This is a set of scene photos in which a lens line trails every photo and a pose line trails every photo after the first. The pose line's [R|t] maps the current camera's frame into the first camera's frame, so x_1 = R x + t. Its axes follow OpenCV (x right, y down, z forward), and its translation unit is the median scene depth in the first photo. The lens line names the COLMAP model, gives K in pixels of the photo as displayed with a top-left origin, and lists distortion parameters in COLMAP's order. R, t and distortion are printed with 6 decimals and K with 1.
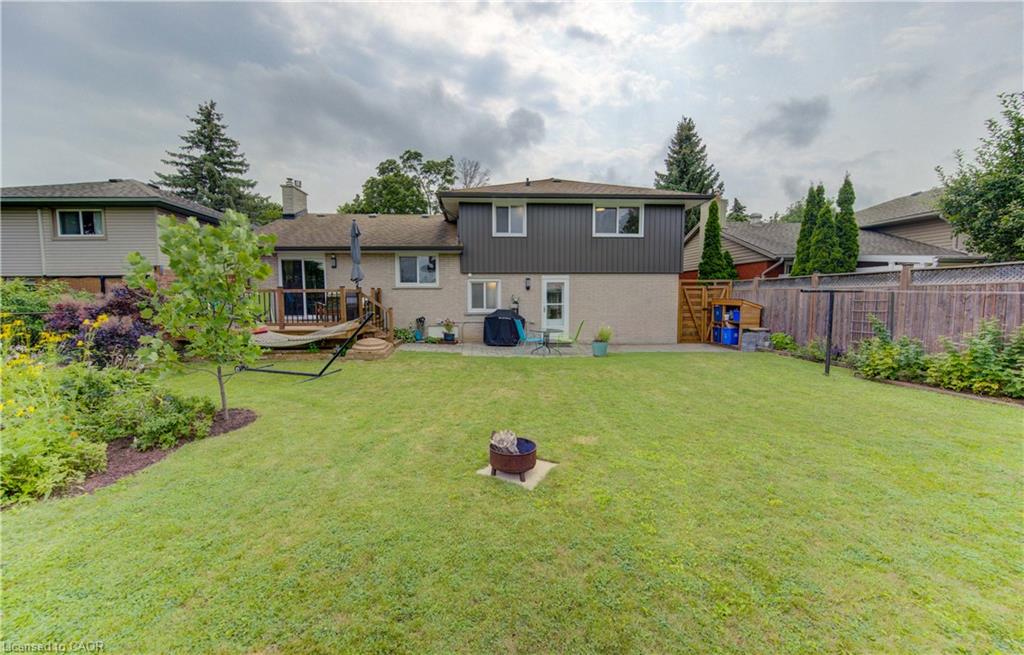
lens RADIAL K [[370.4, 0, 512.0], [0, 370.4, 327.5], [0, 0, 1]] dist [-0.009528, -0.000255]
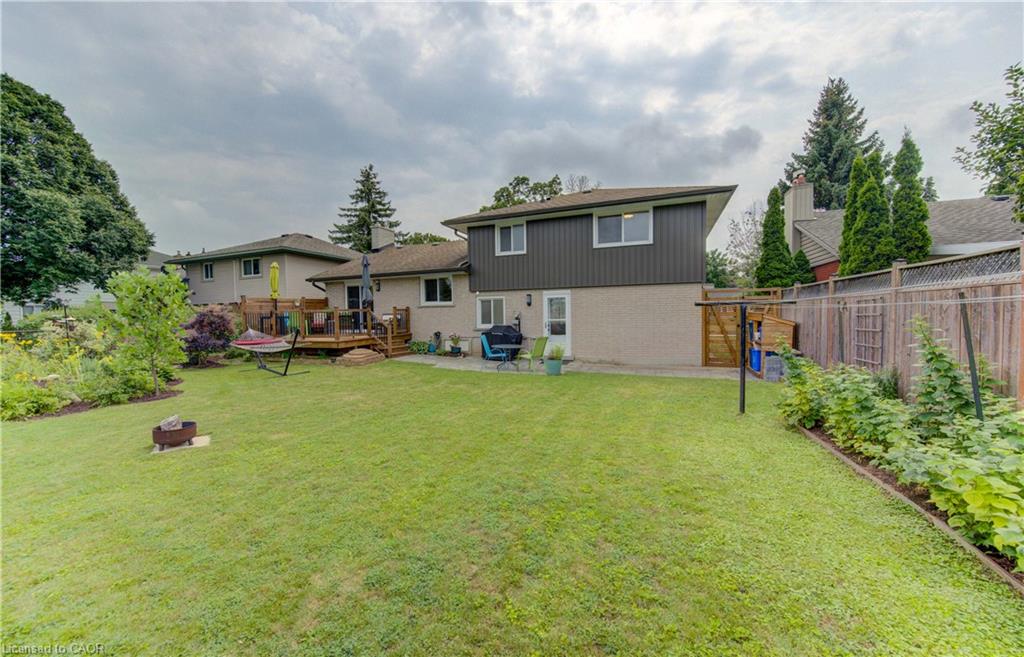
lens RADIAL K [[370.4, 0, 512.0], [0, 370.4, 328.5], [0, 0, 1]] dist [-0.009528, -0.000255]
pose [[0.908668, 0.006644, -0.417467, 0.419290], [-0.020547, 0.999374, -0.028816, -0.009746], [0.417014, 0.034762, 0.908235, 0.065560]]
